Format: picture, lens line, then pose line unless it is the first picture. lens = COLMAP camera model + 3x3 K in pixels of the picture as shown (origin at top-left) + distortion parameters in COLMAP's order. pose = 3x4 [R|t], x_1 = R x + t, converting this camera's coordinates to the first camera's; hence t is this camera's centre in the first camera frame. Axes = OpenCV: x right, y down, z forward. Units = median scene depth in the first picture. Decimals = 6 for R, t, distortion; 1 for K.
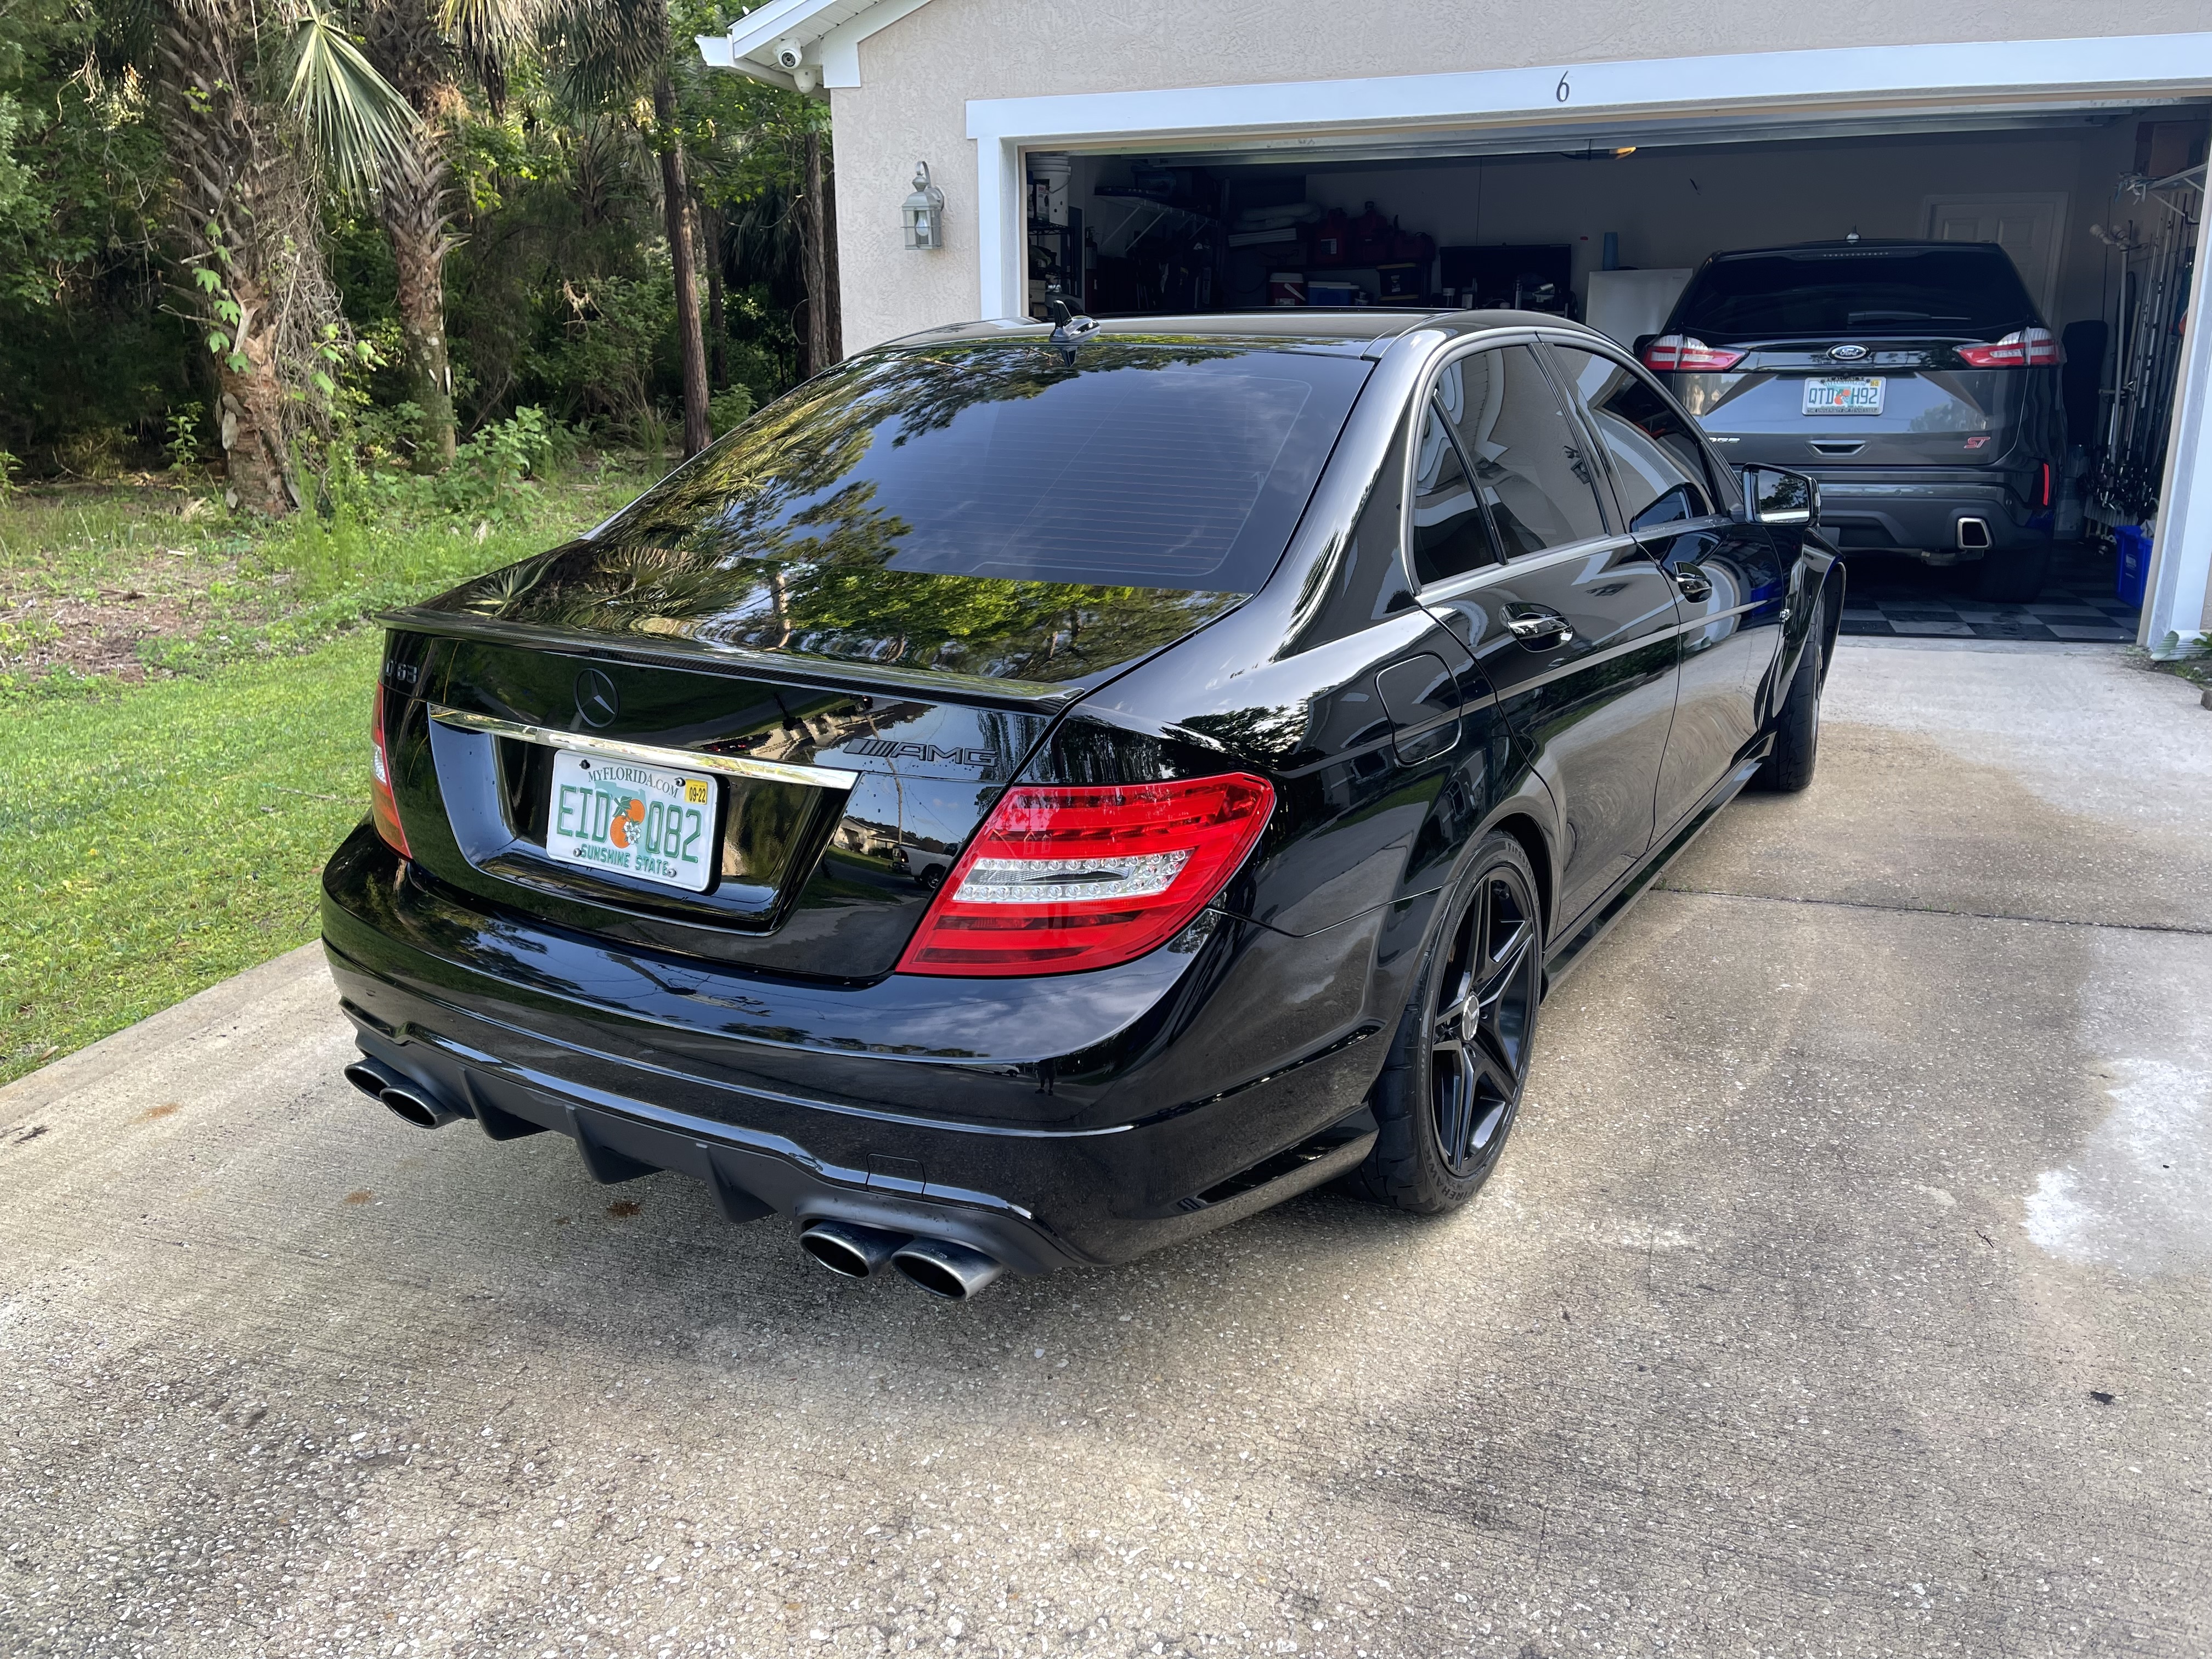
lens RADIAL K [[1679.6, 0, 1106.0], [0, 1679.6, 829.5], [0, 0, 1]] dist [0.094590, -0.116802]
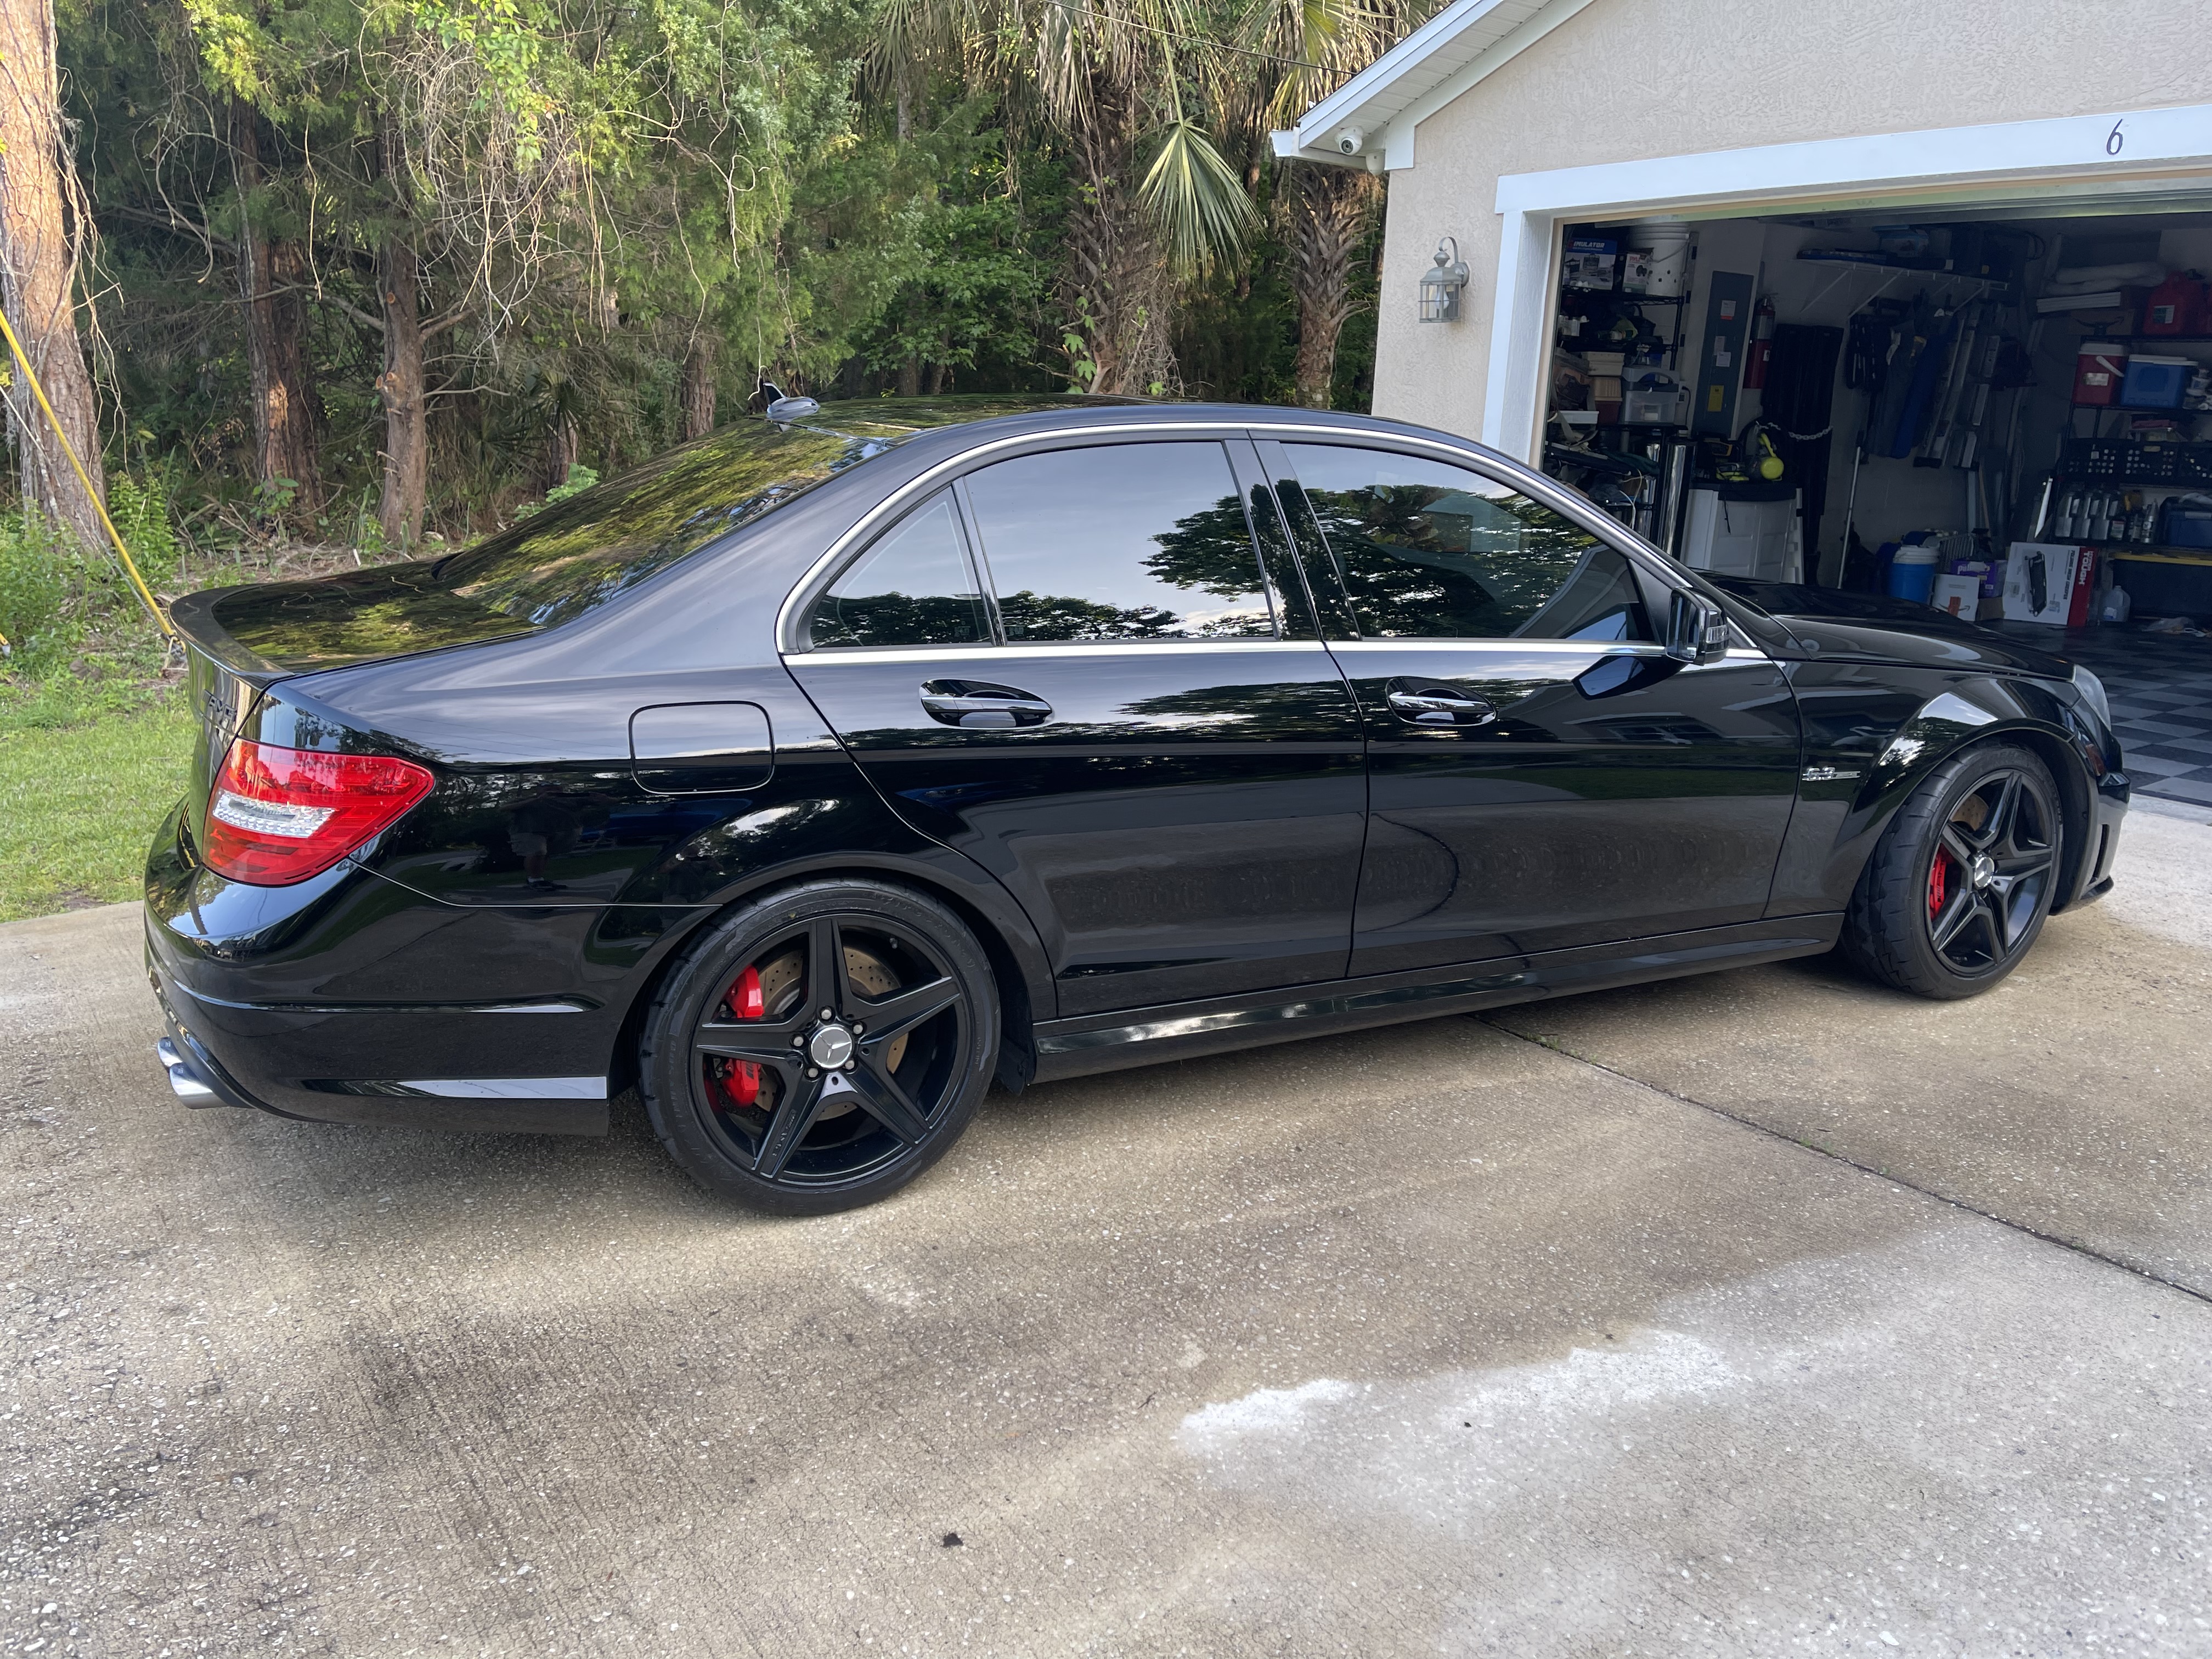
lens RADIAL K [[1679.6, 0, 1106.0], [0, 1679.6, 829.5], [0, 0, 1]] dist [0.094590, -0.116802]
pose [[0.820406, 0.172571, -0.545118, 0.349066], [-0.189215, 0.981592, 0.025977, -0.032698], [0.539566, 0.081833, 0.837957, 0.066731]]
